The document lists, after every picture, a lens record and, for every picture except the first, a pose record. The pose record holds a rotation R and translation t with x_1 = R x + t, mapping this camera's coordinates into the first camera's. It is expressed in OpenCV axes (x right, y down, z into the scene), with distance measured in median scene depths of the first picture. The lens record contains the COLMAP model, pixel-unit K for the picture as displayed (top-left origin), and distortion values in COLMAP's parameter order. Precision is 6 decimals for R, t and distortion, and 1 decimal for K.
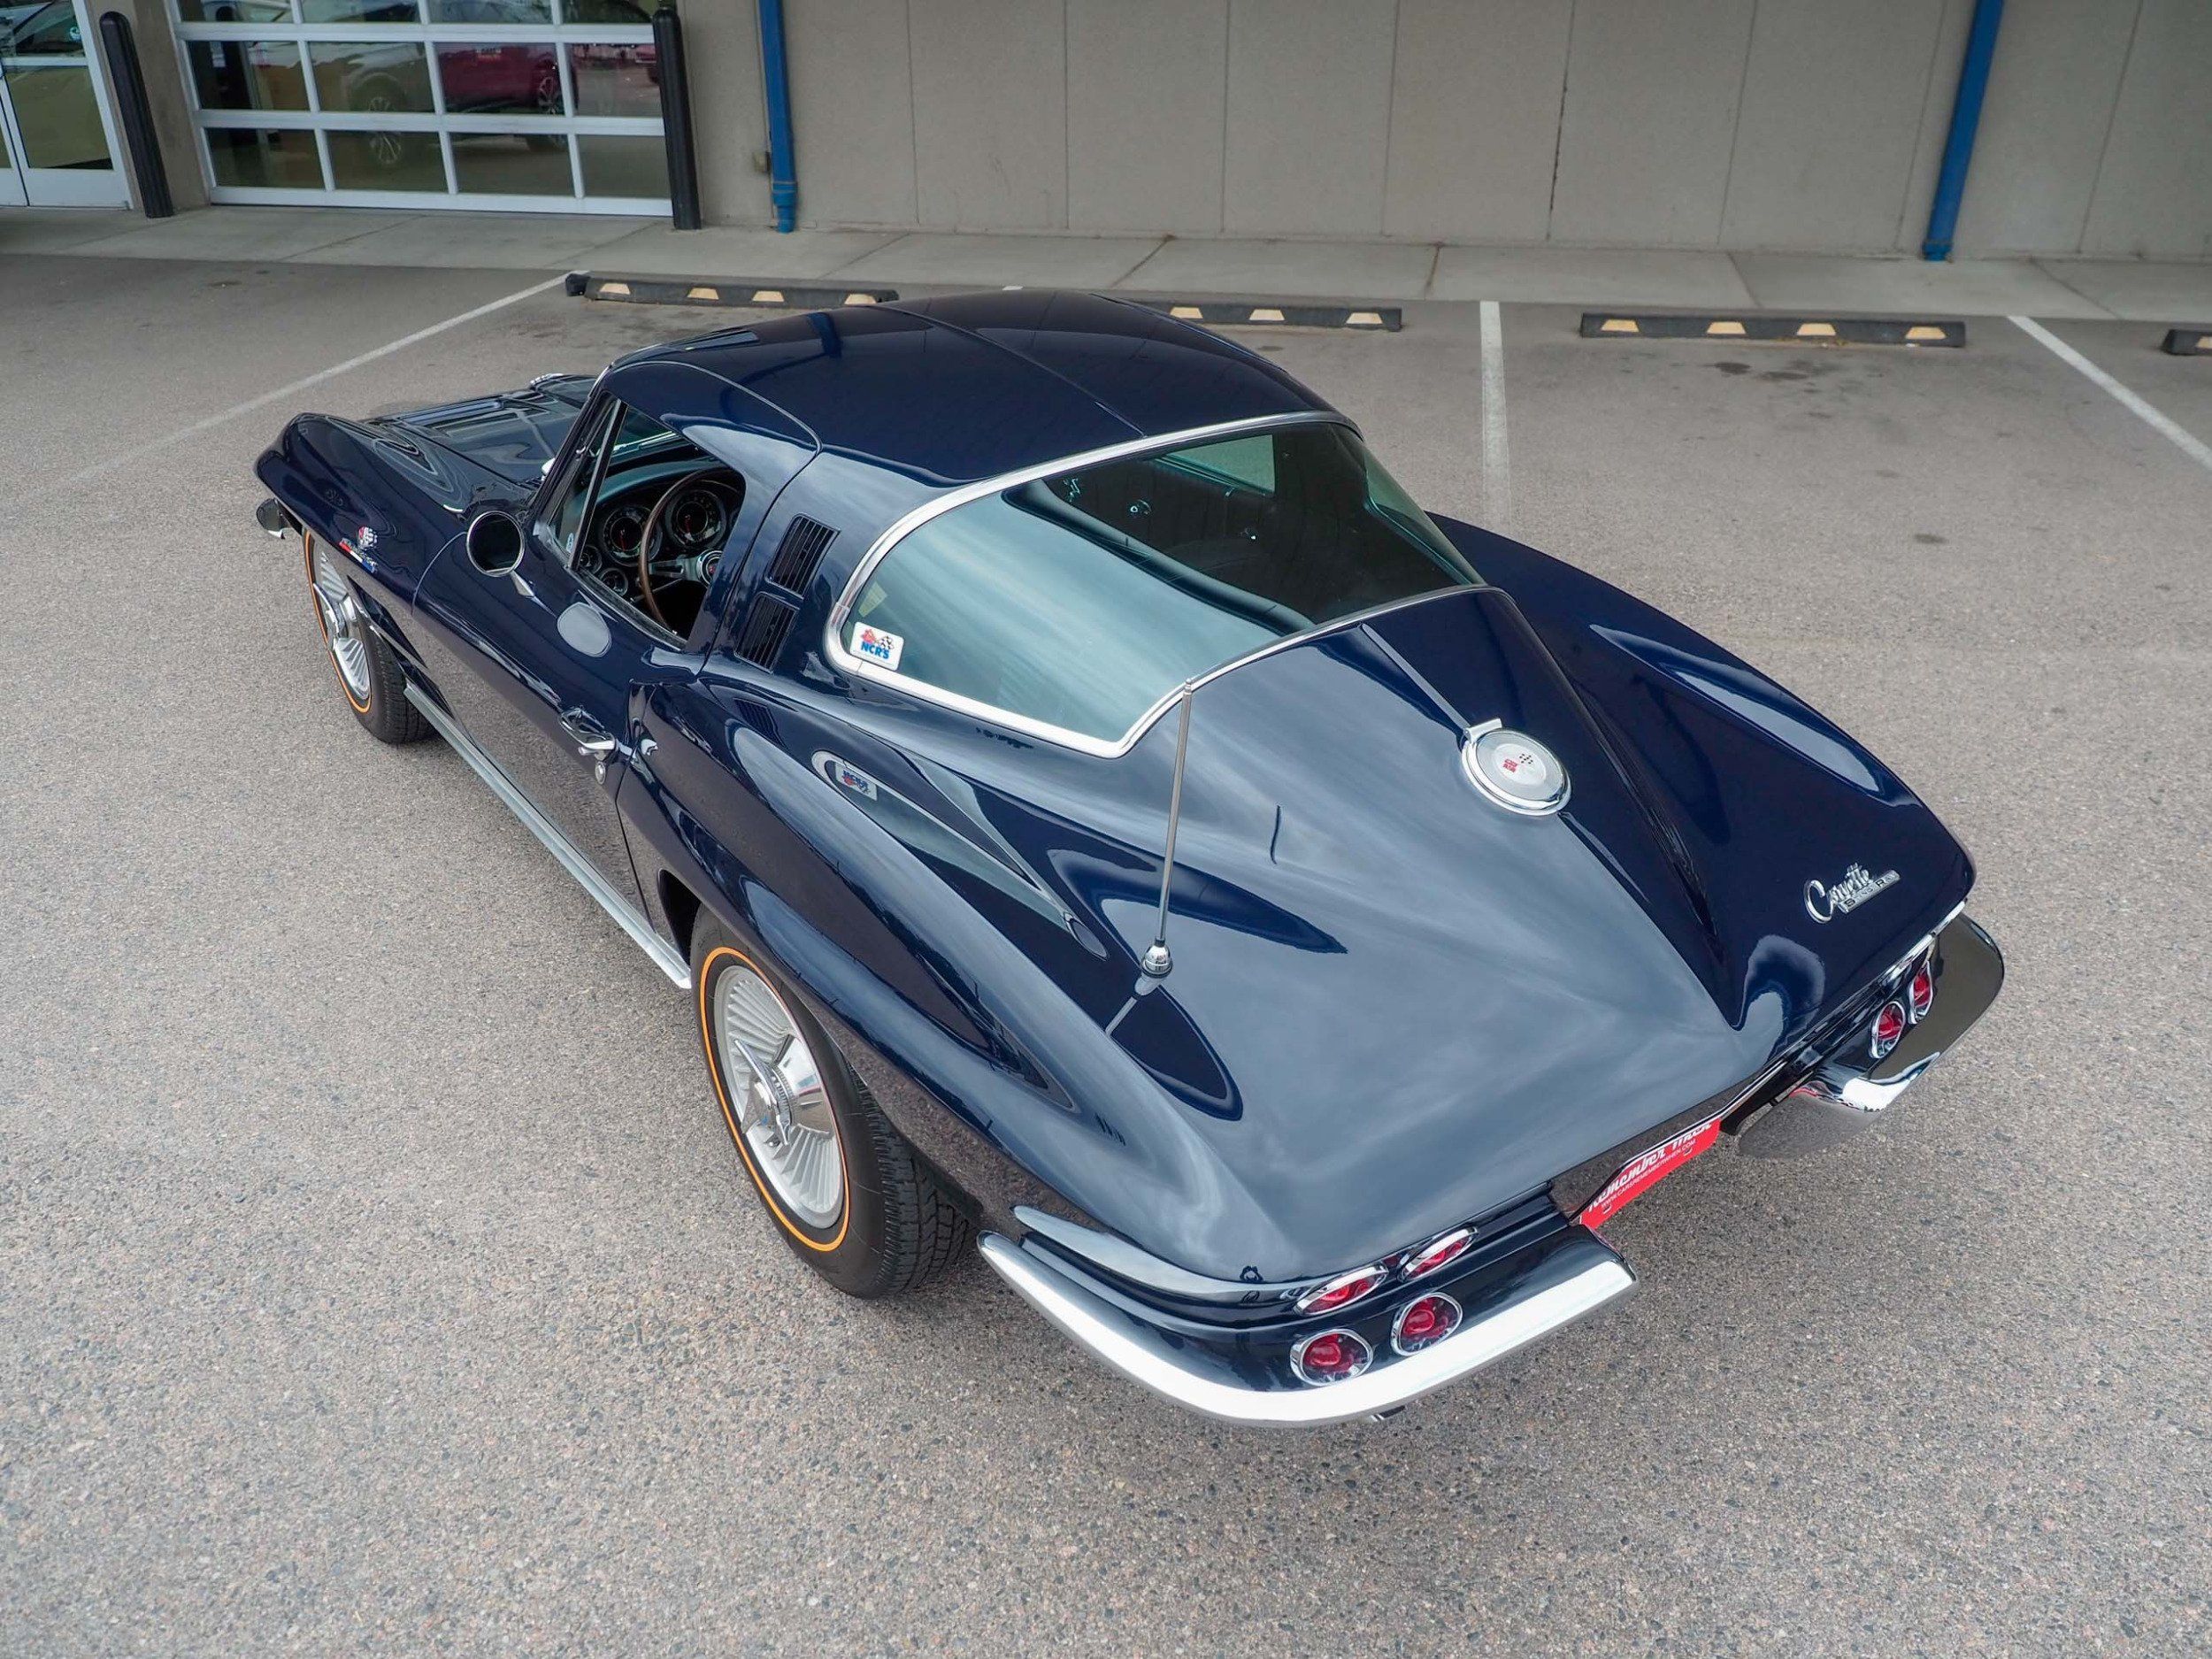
lens RADIAL K [[1660.6, 0, 1100.7], [0, 1660.6, 805.7], [0, 0, 1]] dist [-0.009682, 0.009112]
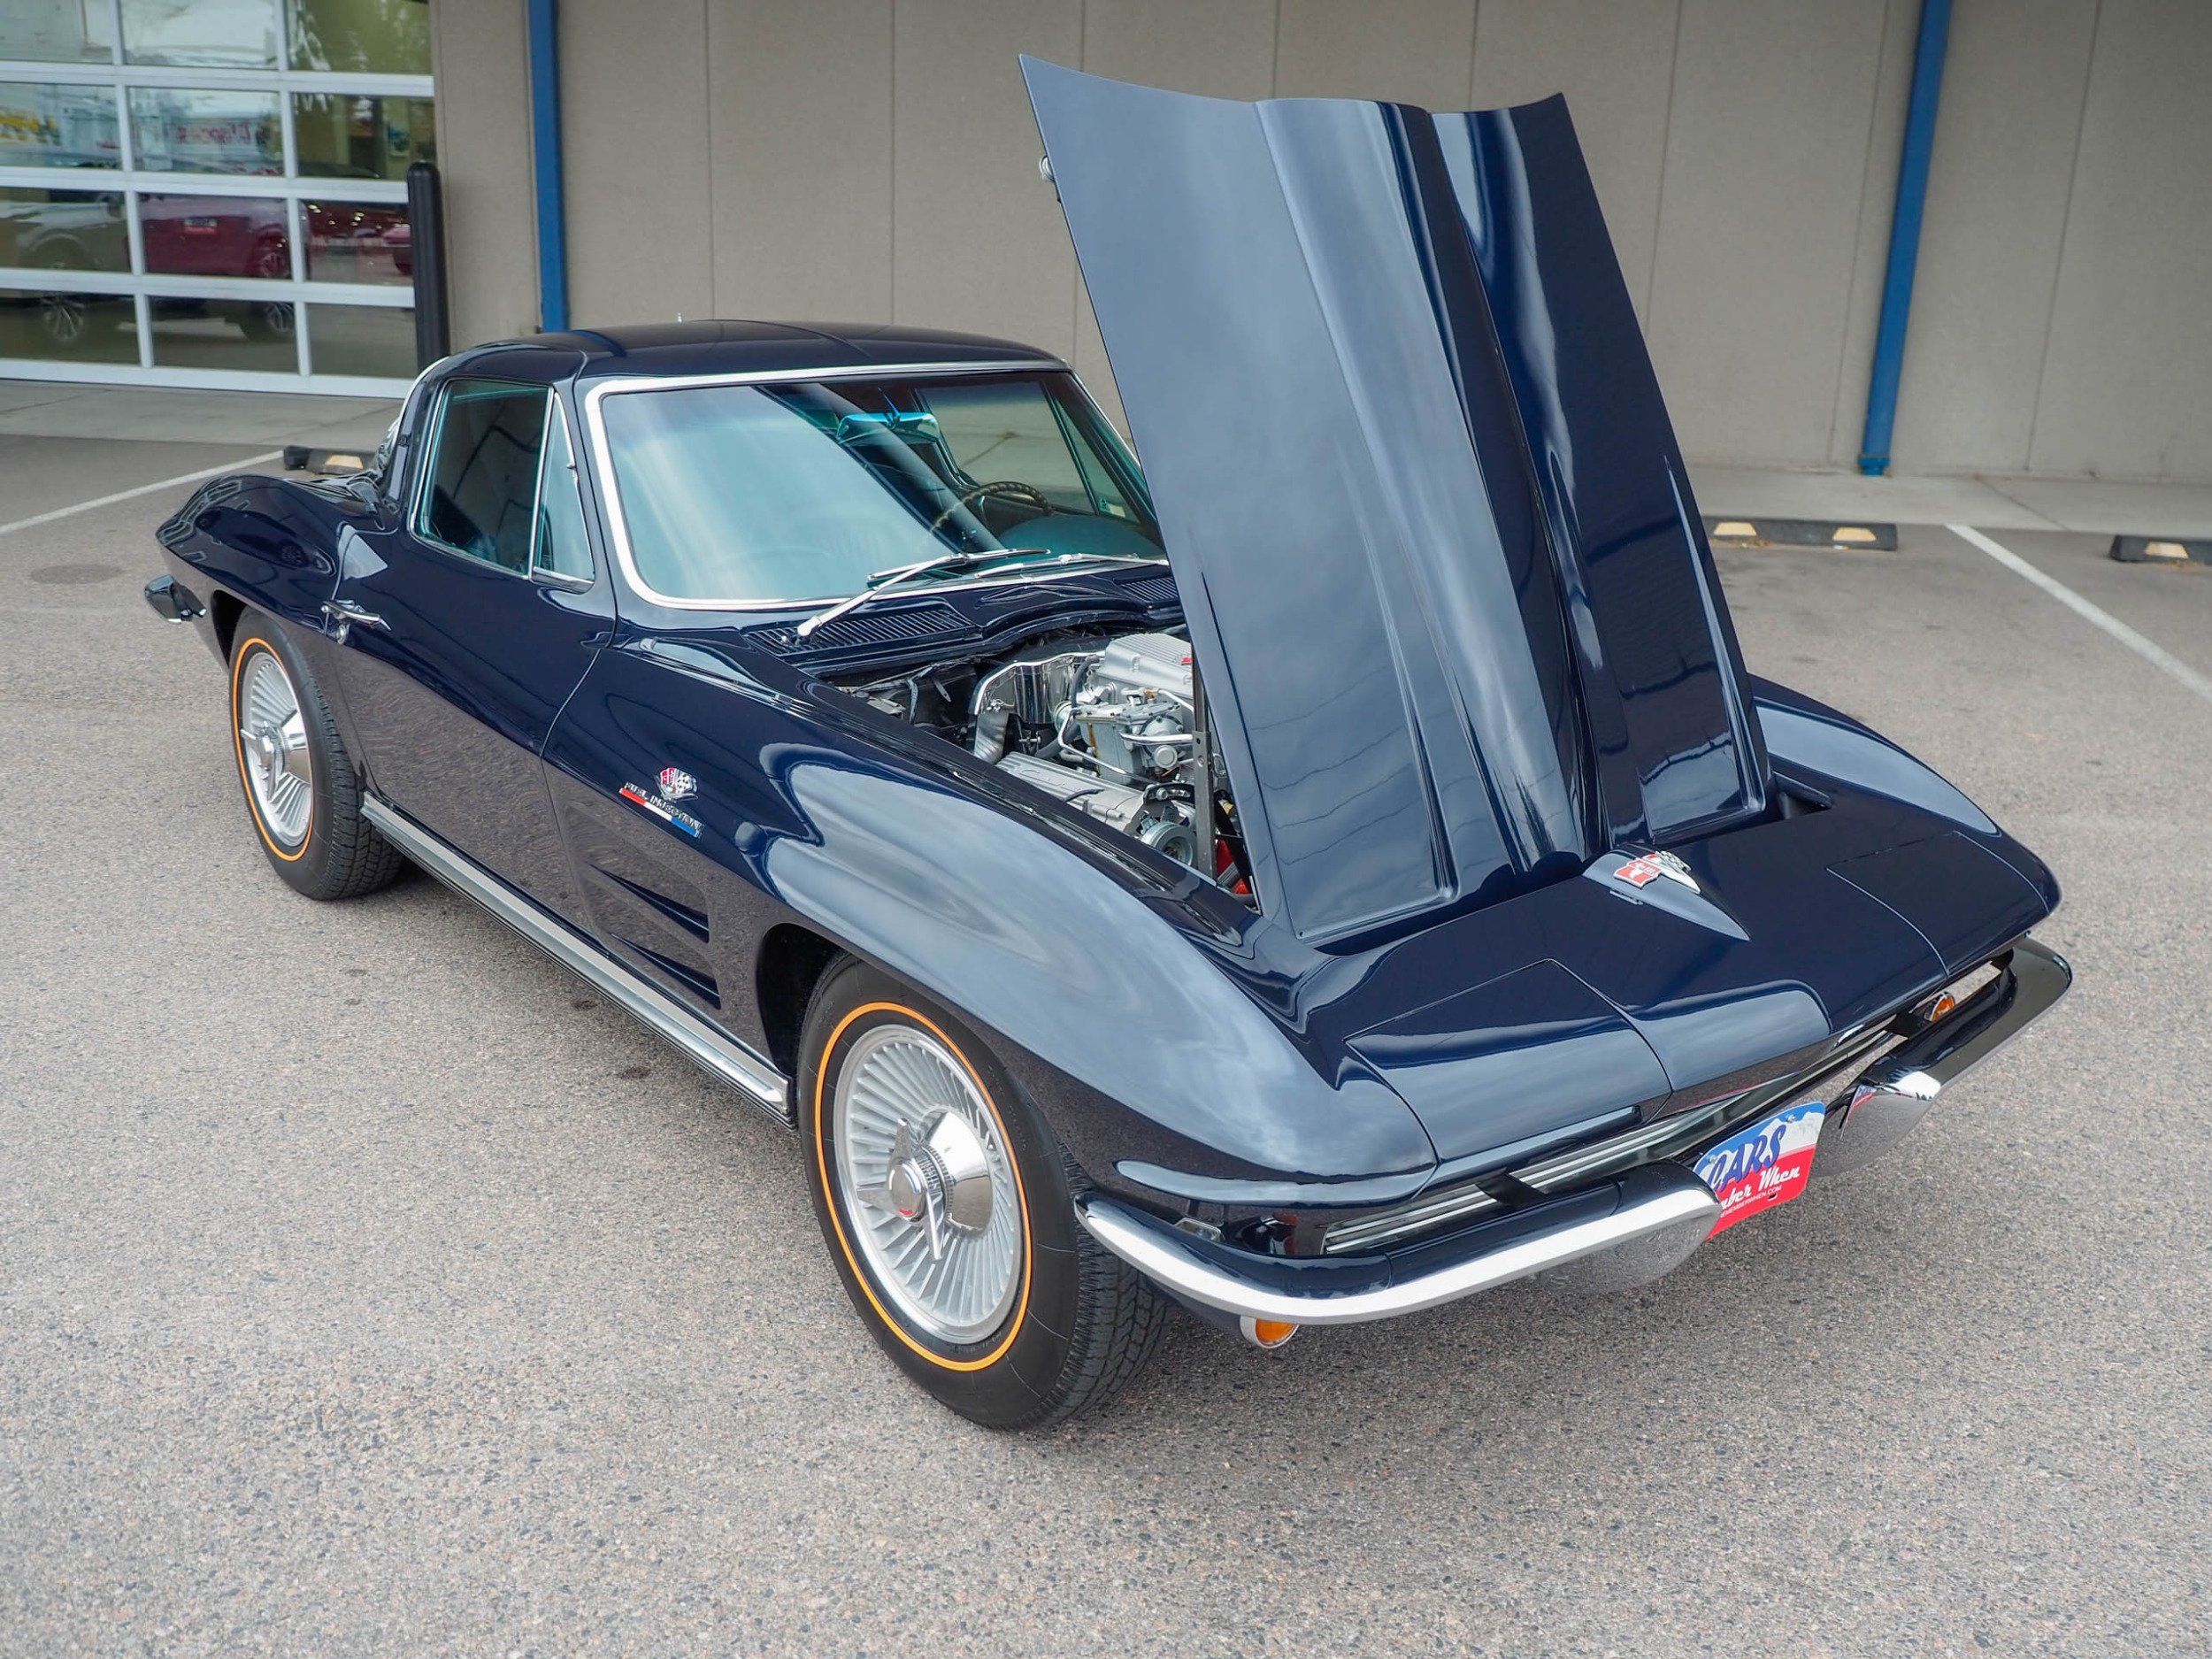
lens RADIAL K [[2096.6, 0, 1131.1], [0, 2096.6, 827.2], [0, 0, 1]] dist [0.006619, -0.008530]
pose [[0.996022, 0.009590, 0.088590, 0.037516], [0.006186, 0.984351, -0.176109, 0.212439], [-0.088893, 0.175956, 0.980376, -0.143948]]
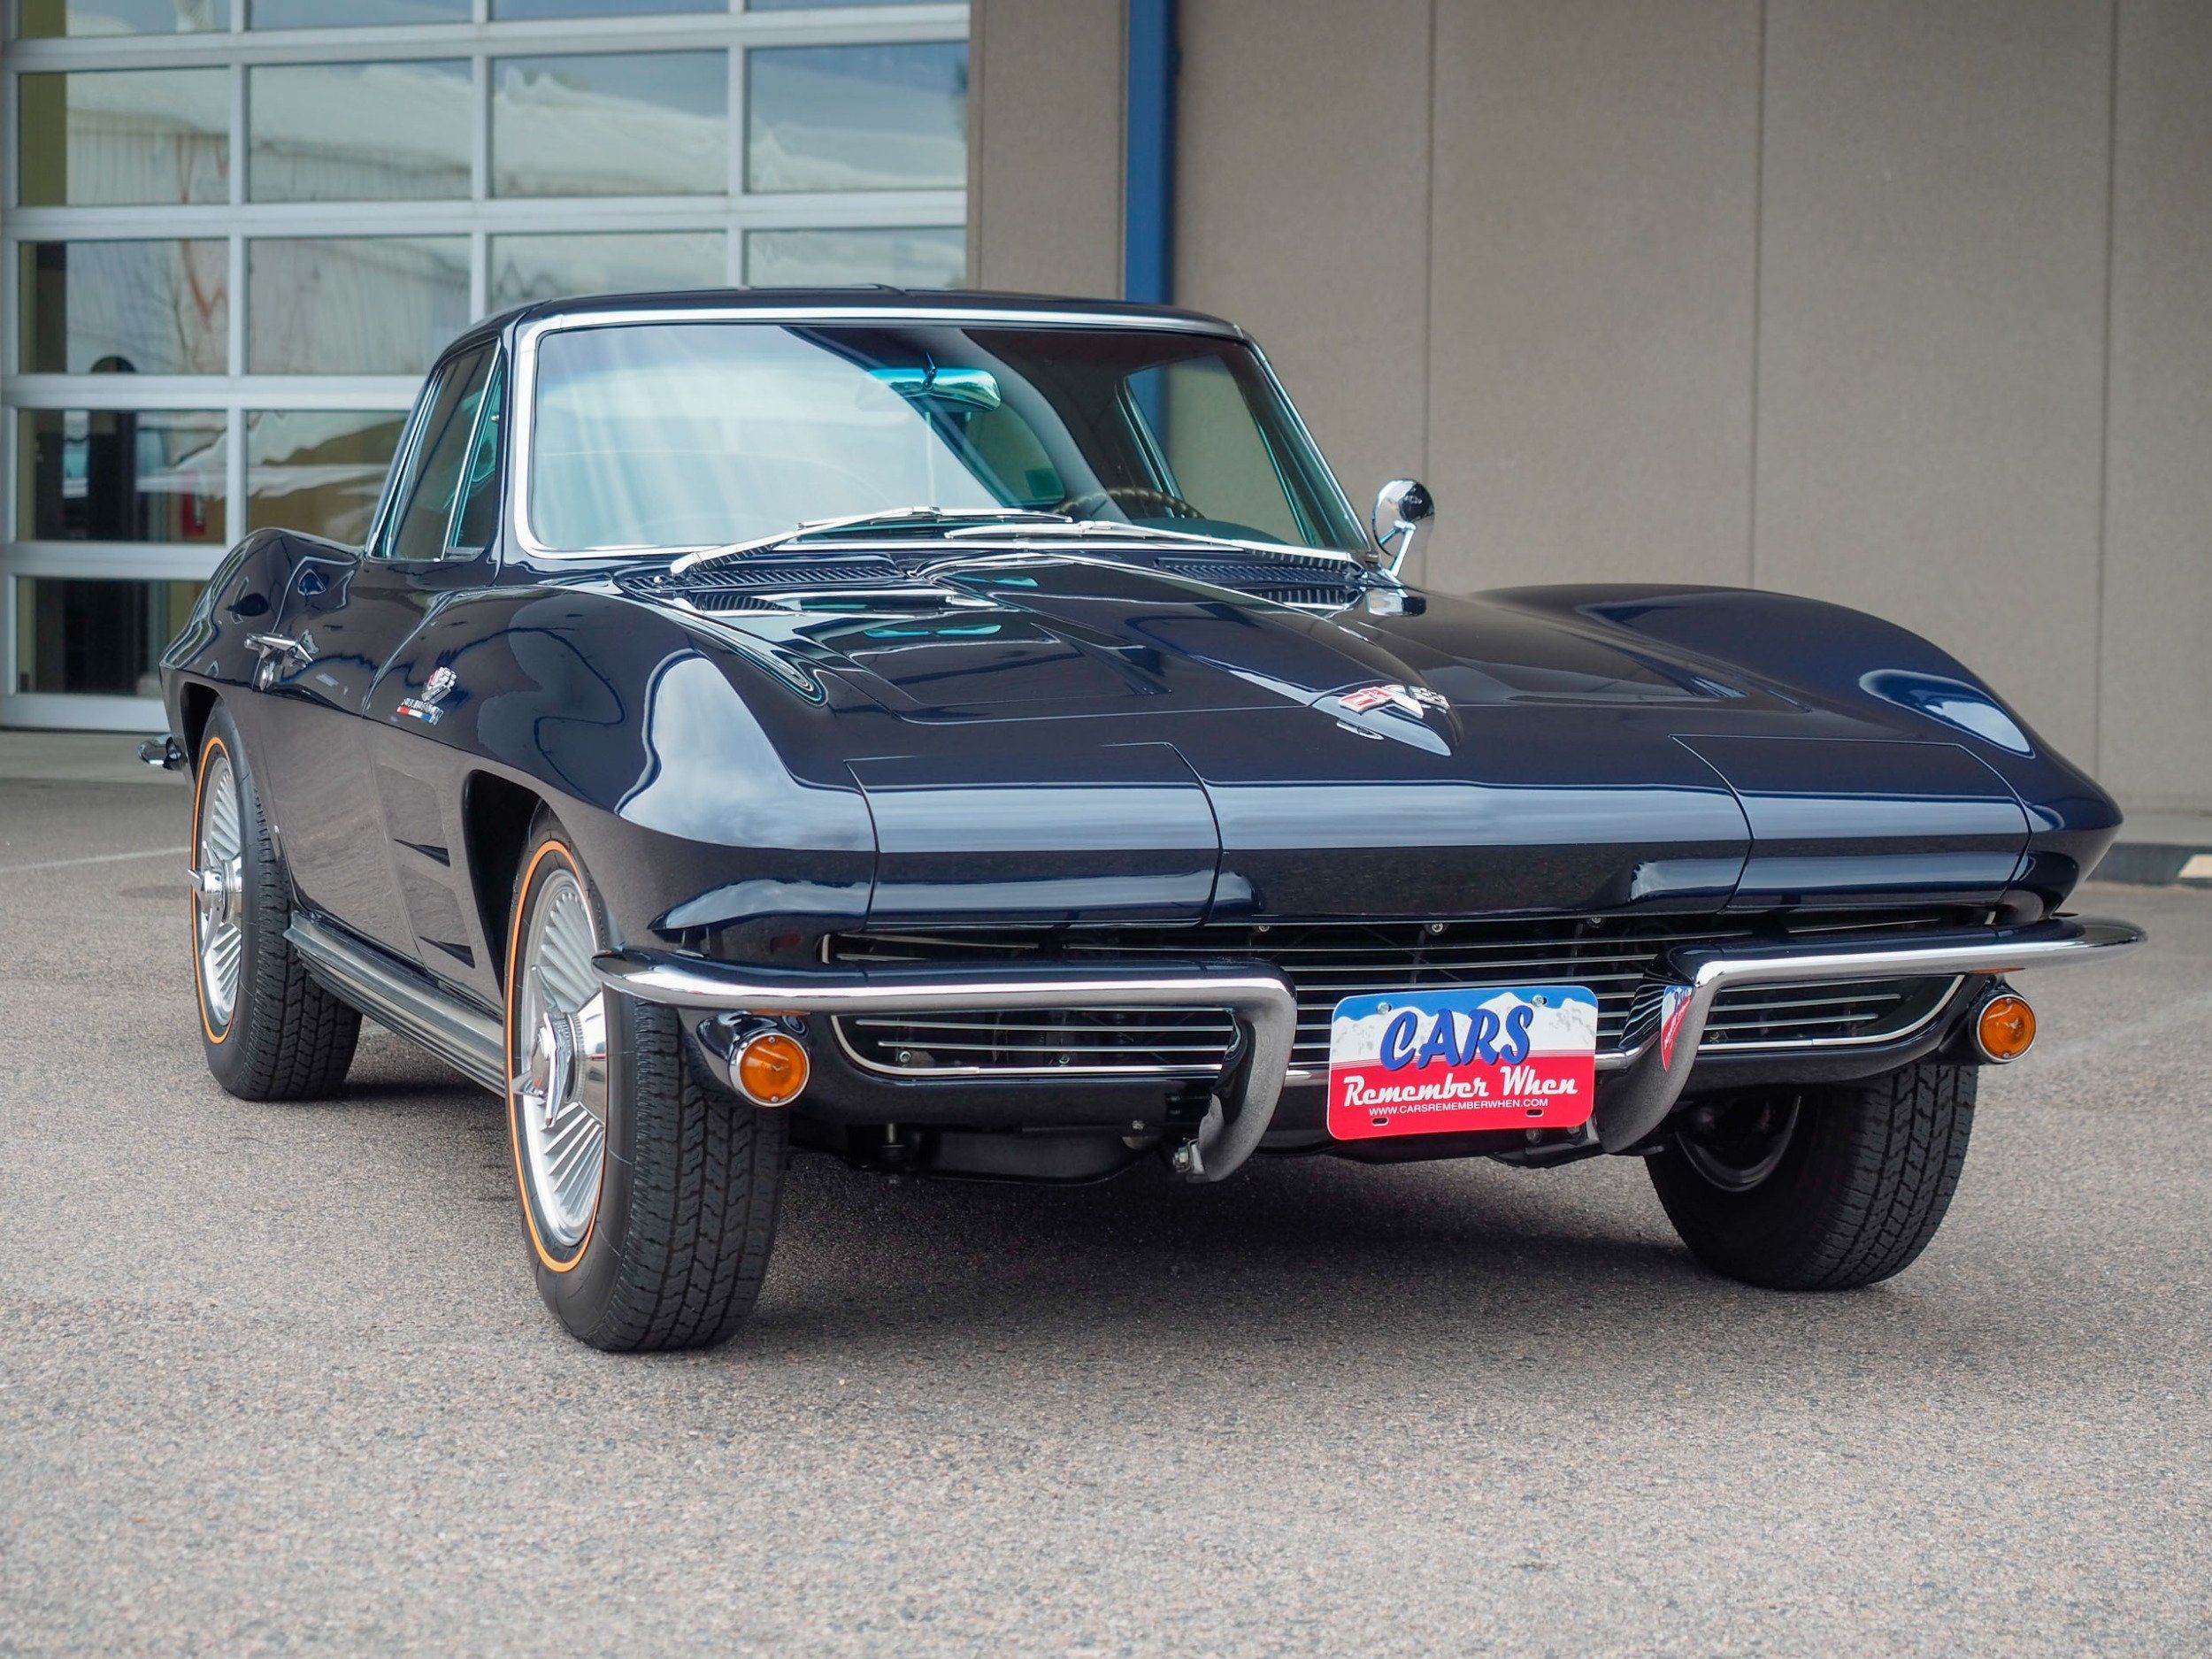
lens RADIAL K [[5273.2, 0, 1057.2], [0, 5273.2, 827.8], [0, 0, 1]] dist [0.050070, -0.226138]
pose [[0.955943, 0.030447, -0.291970, 0.923606], [-0.147904, 0.909095, -0.389450, 0.994575], [0.253571, 0.415475, 0.873546, -1.090453]]
